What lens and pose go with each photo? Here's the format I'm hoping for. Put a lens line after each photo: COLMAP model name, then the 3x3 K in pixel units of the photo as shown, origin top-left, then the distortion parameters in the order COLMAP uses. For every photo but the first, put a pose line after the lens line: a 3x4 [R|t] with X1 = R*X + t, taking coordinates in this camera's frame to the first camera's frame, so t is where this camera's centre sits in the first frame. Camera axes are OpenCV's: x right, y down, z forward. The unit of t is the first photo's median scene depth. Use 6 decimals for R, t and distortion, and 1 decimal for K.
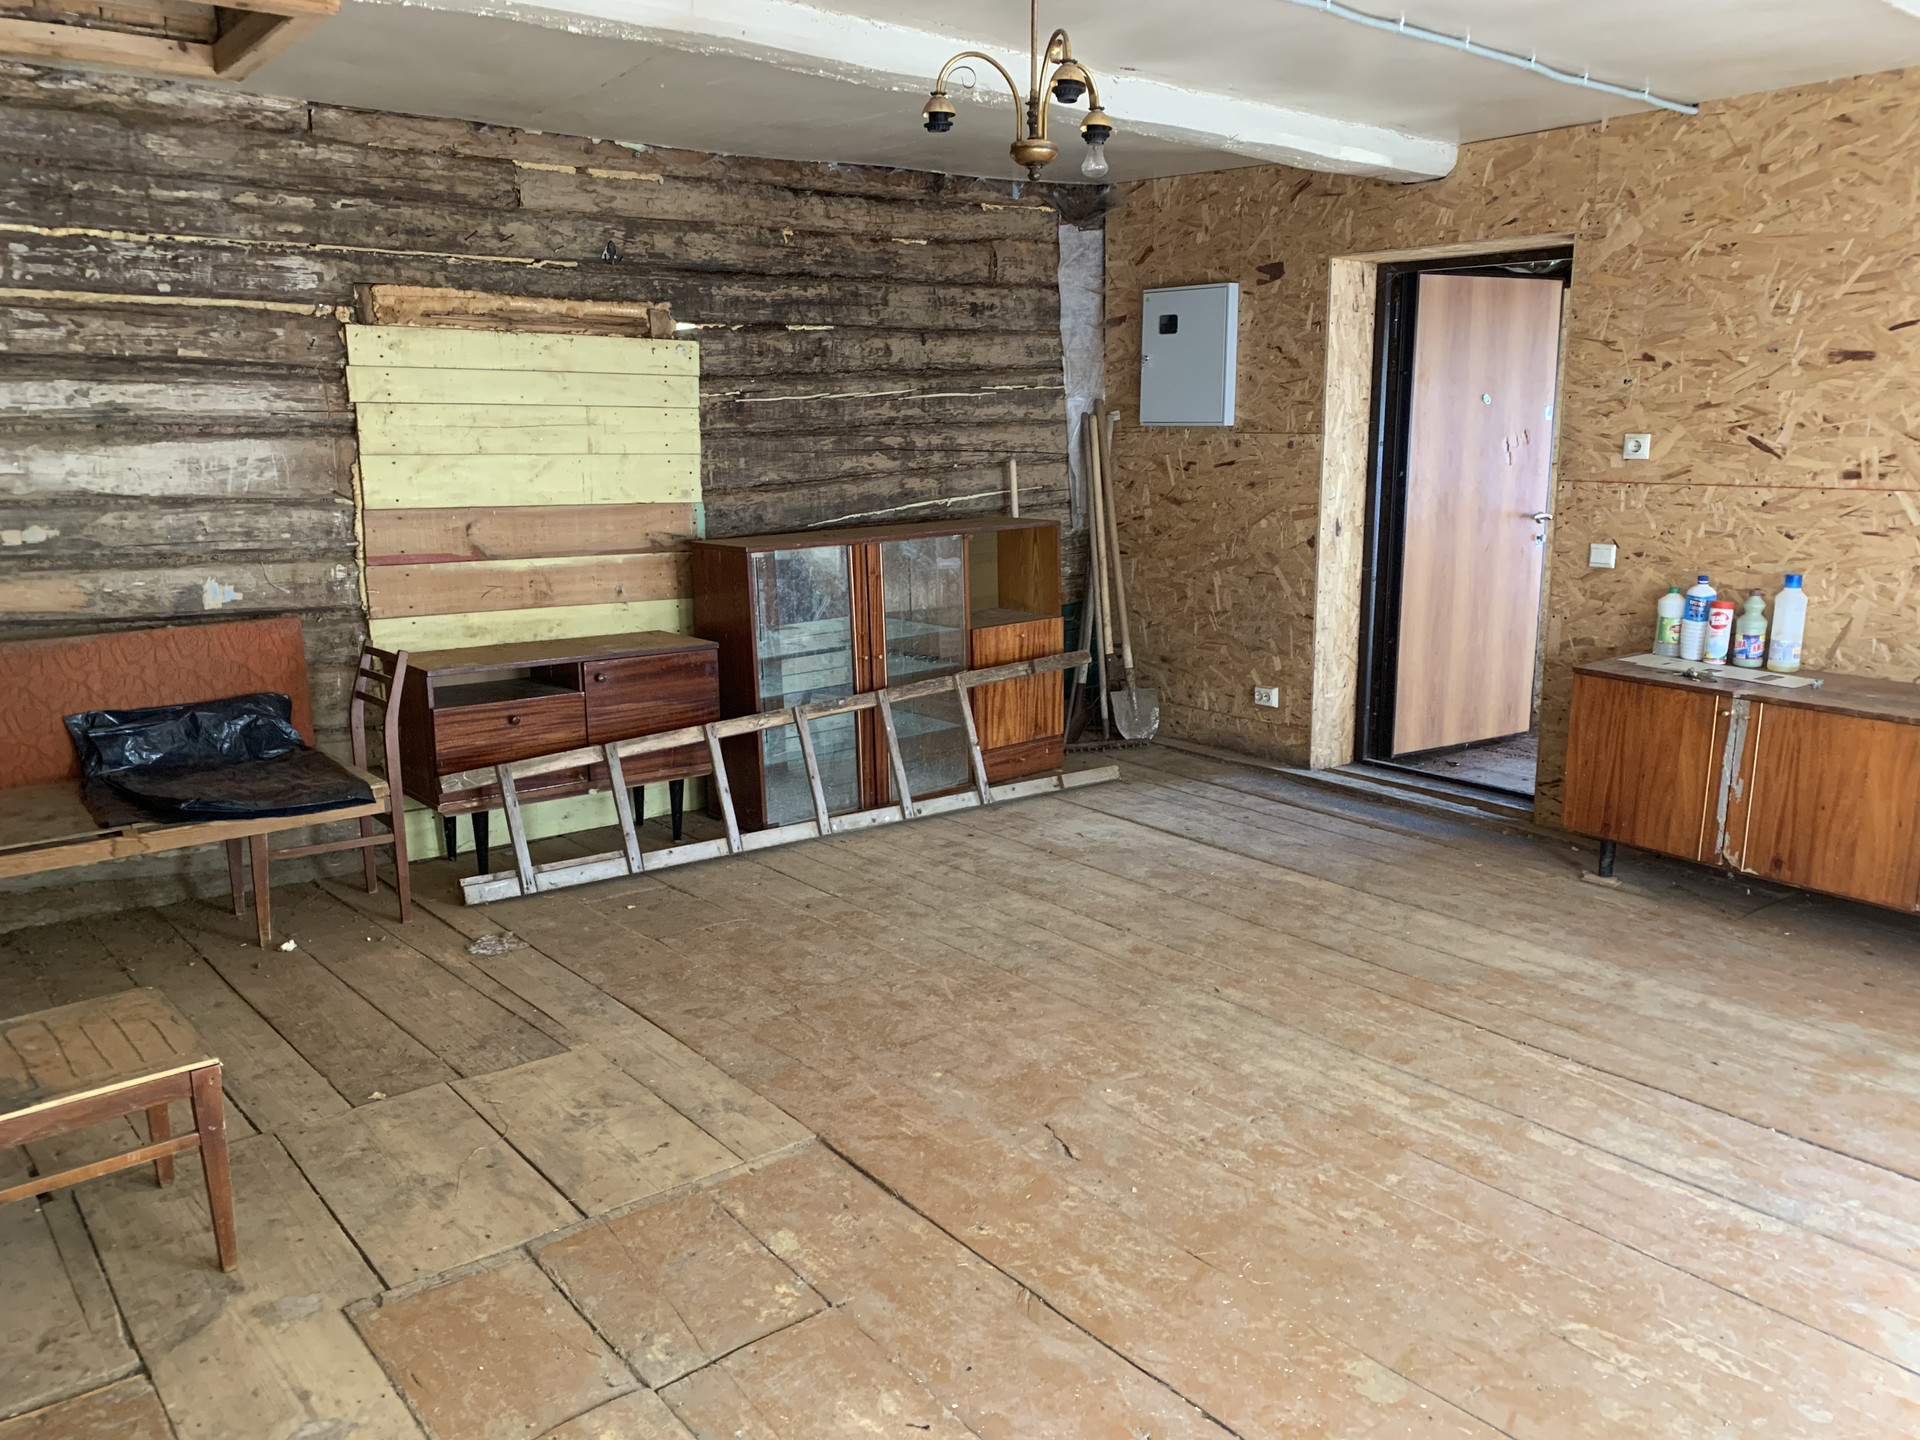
lens RADIAL K [[1459.3, 0, 966.2], [0, 1459.3, 730.5], [0, 0, 1]] dist [0.057550, -0.079691]
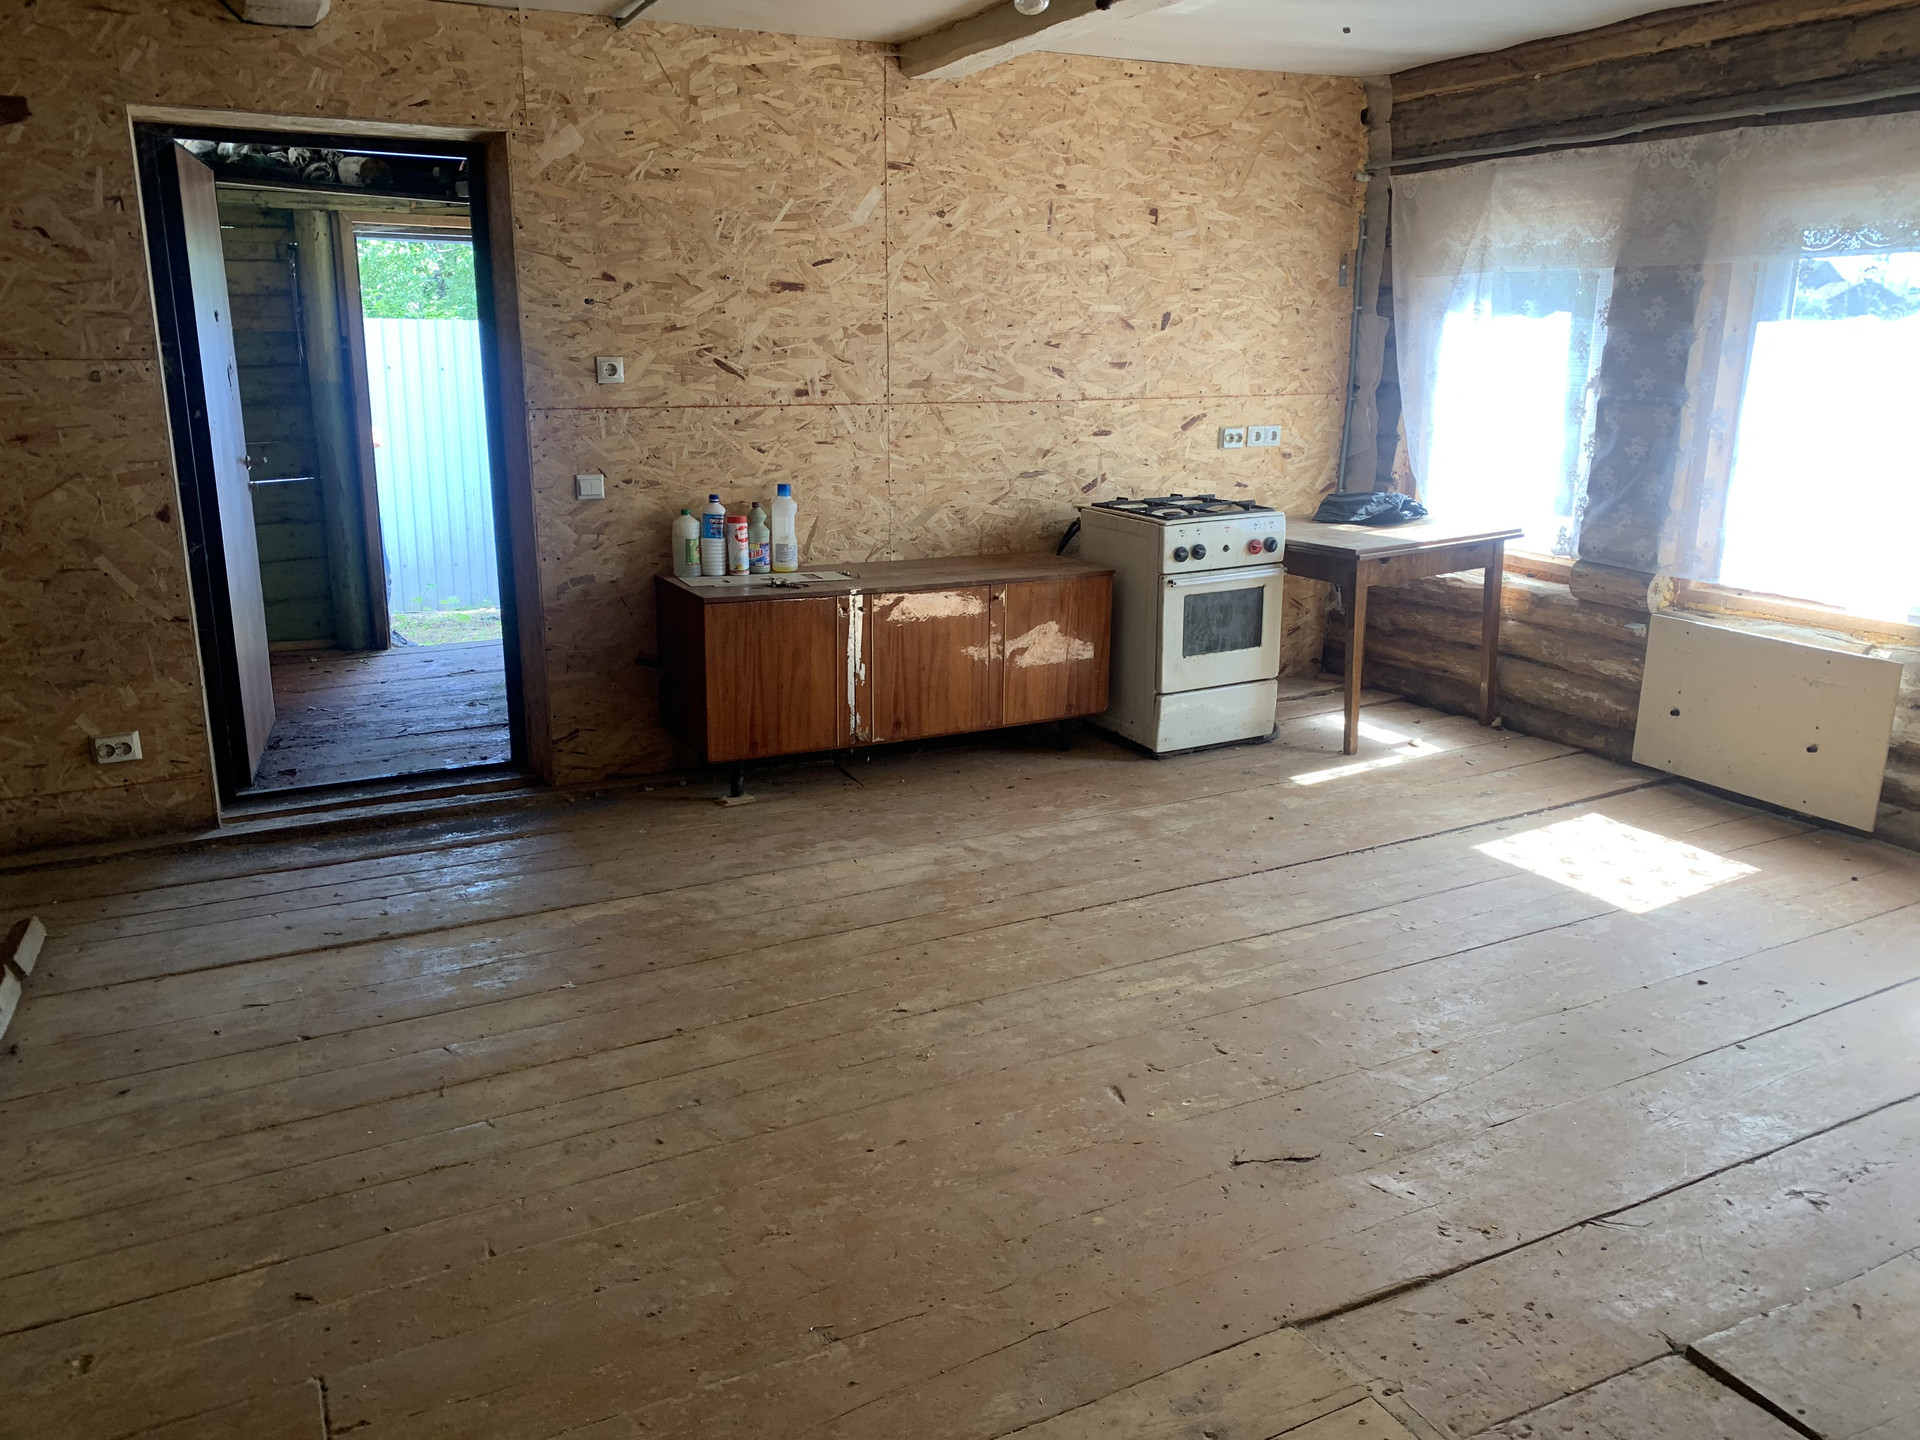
lens RADIAL K [[1458.7, 0, 965.2], [0, 1458.7, 707.0], [0, 0, 1]] dist [0.043710, -0.054465]
pose [[0.187851, -0.231489, 0.954529, -0.485976], [0.206243, 0.959460, 0.192097, -0.121242], [-0.960300, 0.160779, 0.227978, 0.610289]]
